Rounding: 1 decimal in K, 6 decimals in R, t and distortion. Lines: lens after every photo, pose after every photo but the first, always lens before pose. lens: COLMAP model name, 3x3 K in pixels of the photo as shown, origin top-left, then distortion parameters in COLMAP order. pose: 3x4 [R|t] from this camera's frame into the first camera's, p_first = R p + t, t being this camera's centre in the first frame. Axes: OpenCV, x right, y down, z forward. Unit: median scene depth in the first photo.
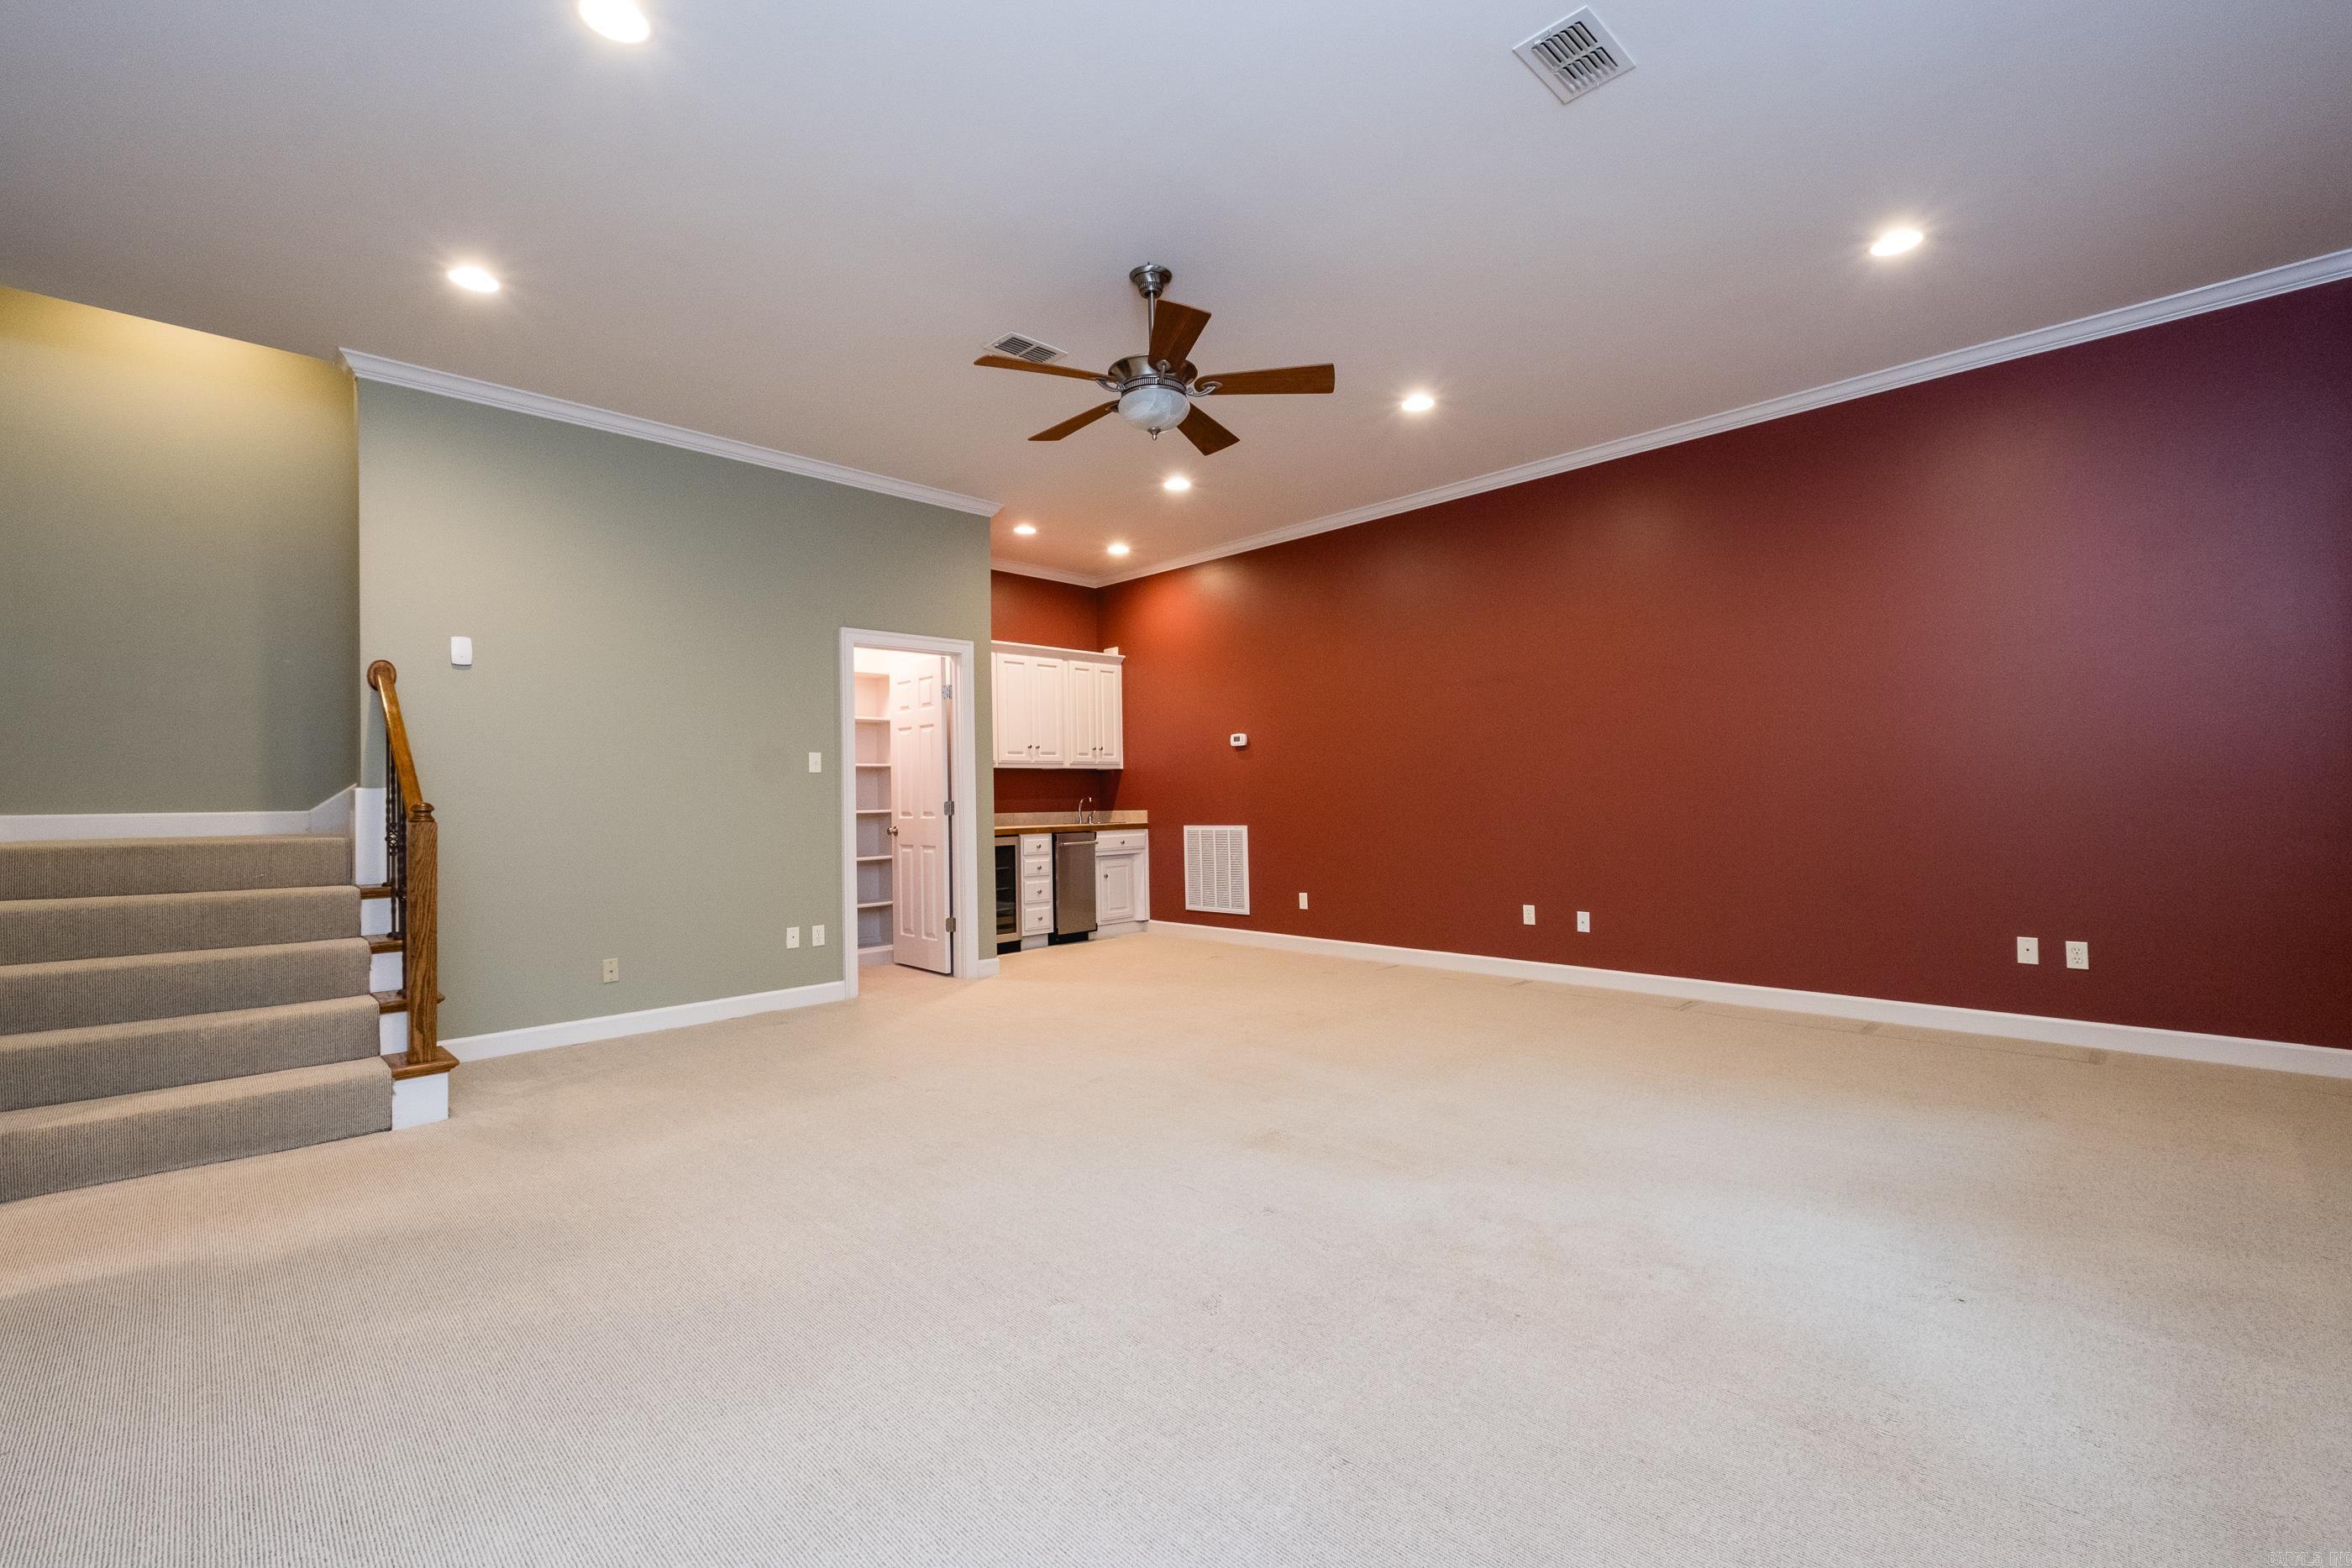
lens RADIAL K [[1029.4, 0, 1164.8], [0, 1029.4, 783.8], [0, 0, 1]] dist [0.001555, 0.000074]
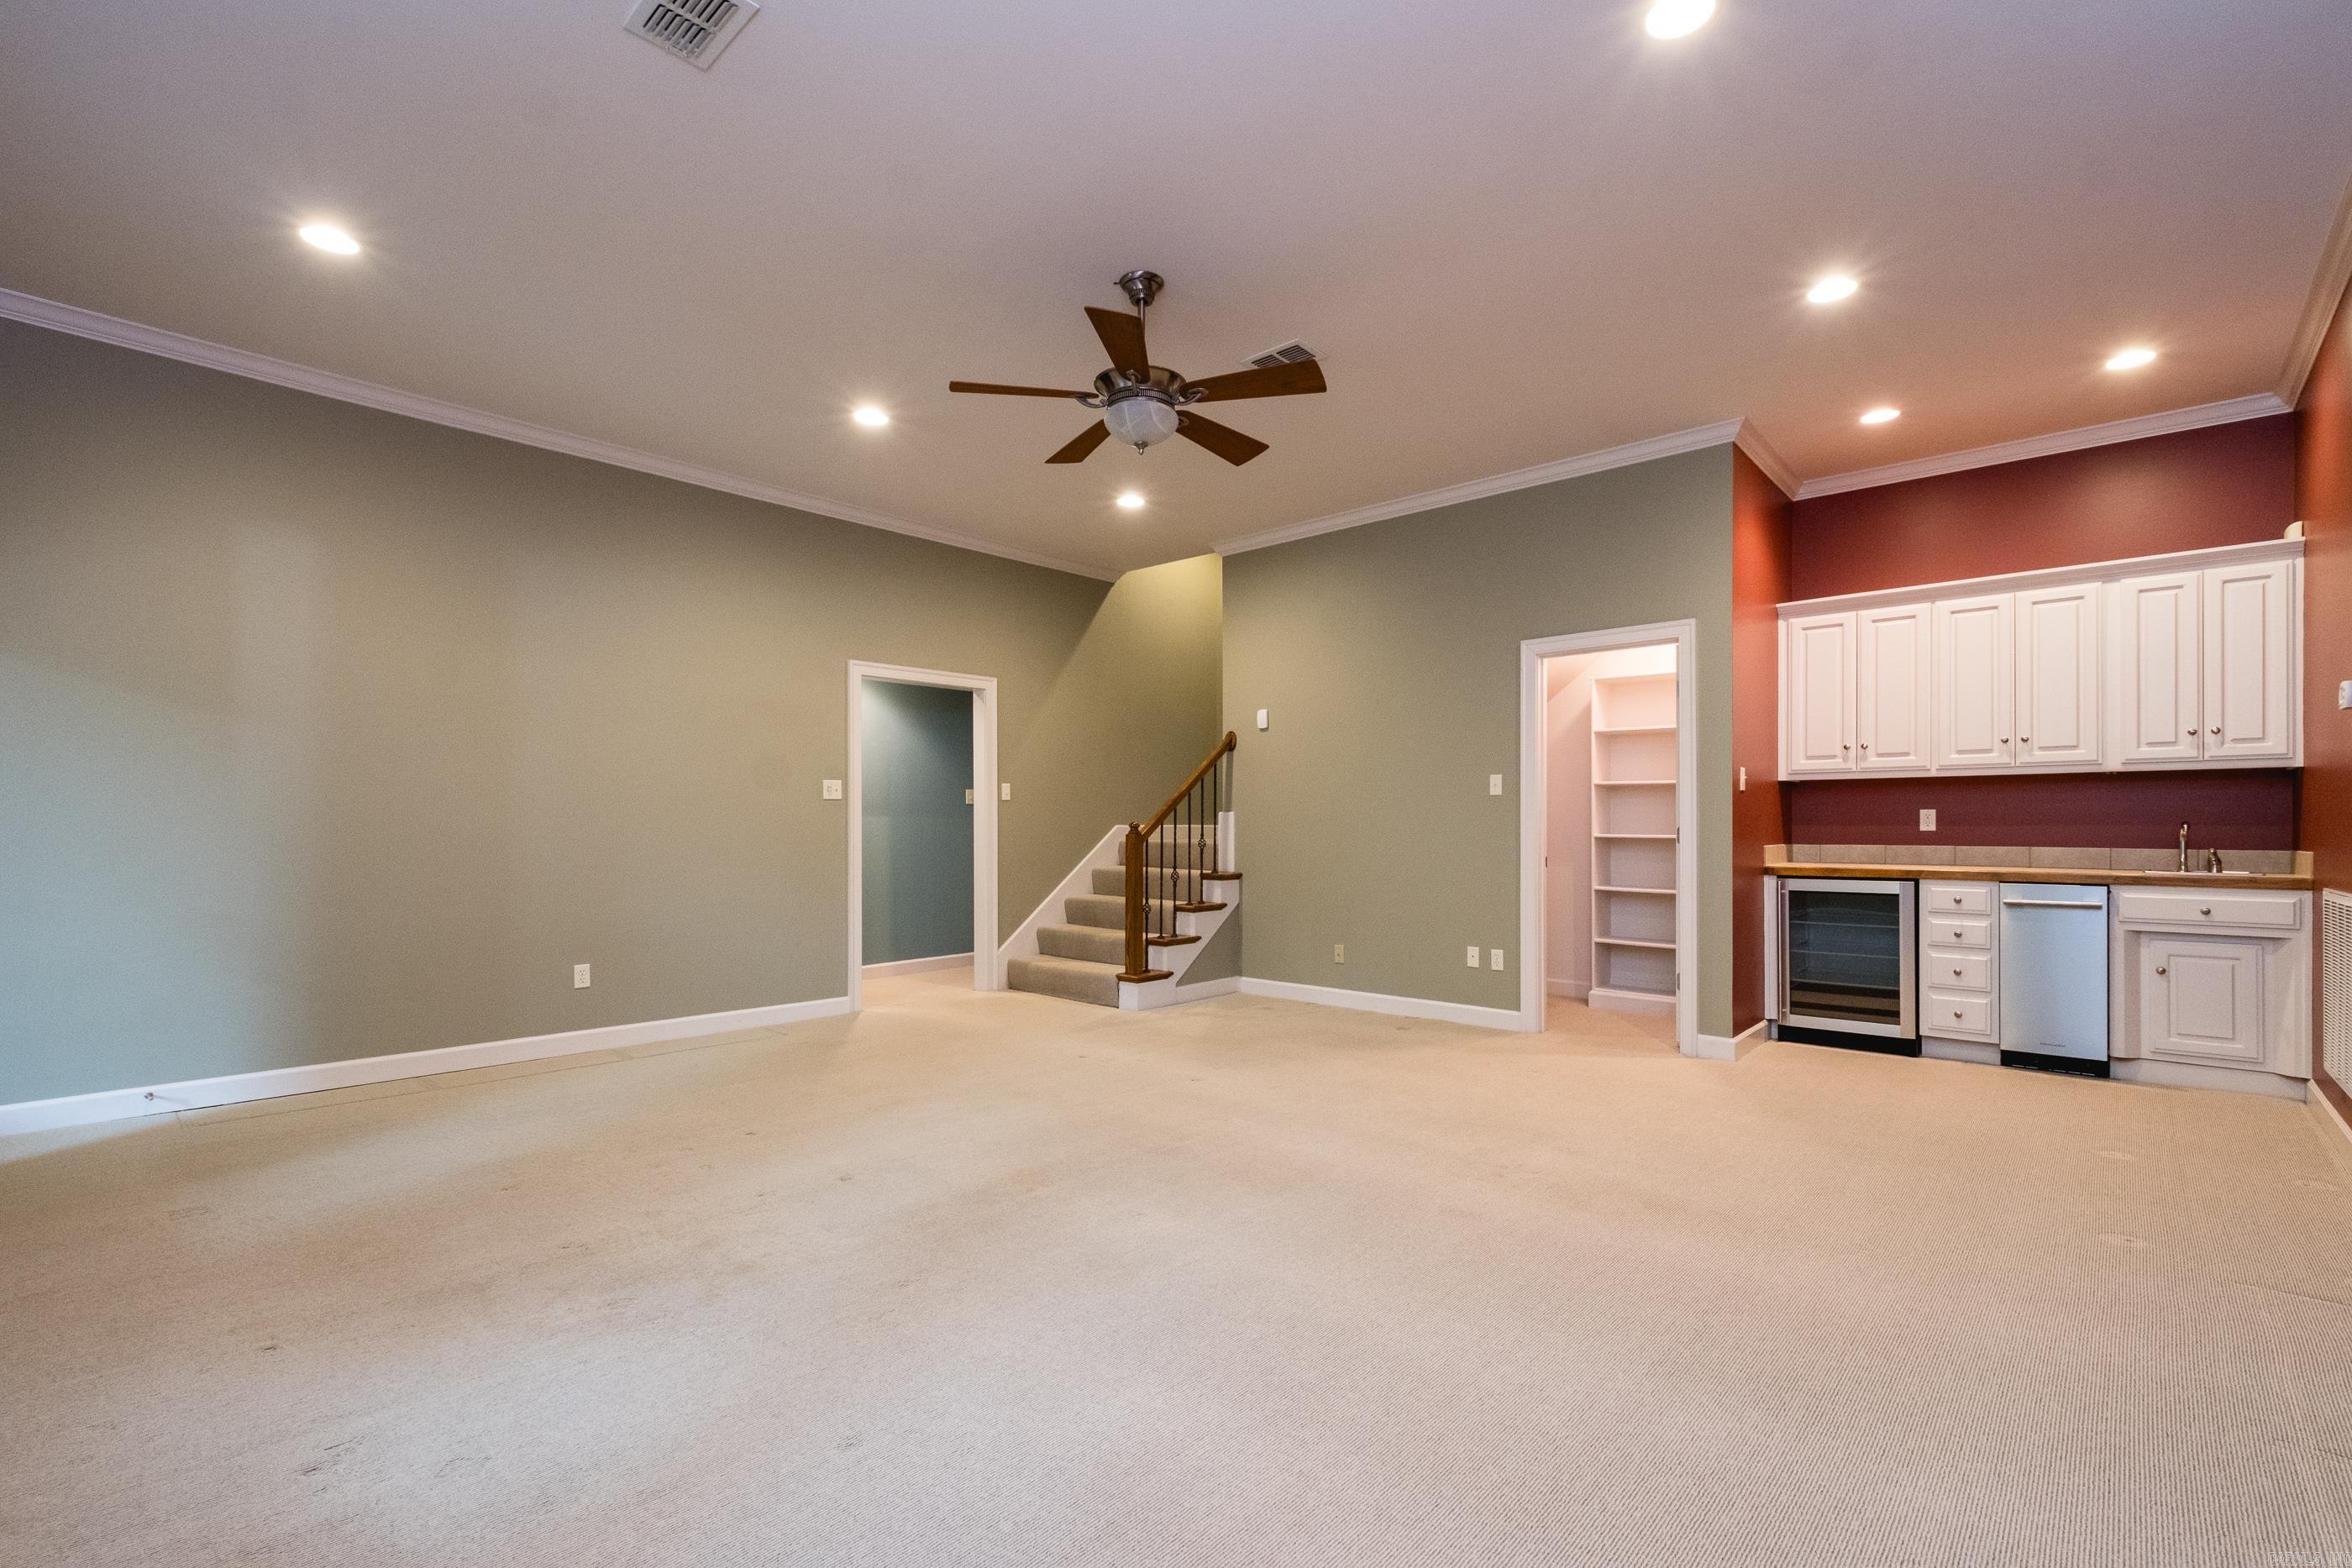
lens RADIAL K [[1029.4, 0, 1164.3], [0, 1029.4, 808.2], [0, 0, 1]] dist [0.001555, 0.000074]
pose [[0.035733, -0.001618, -0.999360, 0.550265], [0.012520, 0.999921, -0.001171, -0.000838], [0.999283, -0.012470, 0.035750, 0.554886]]
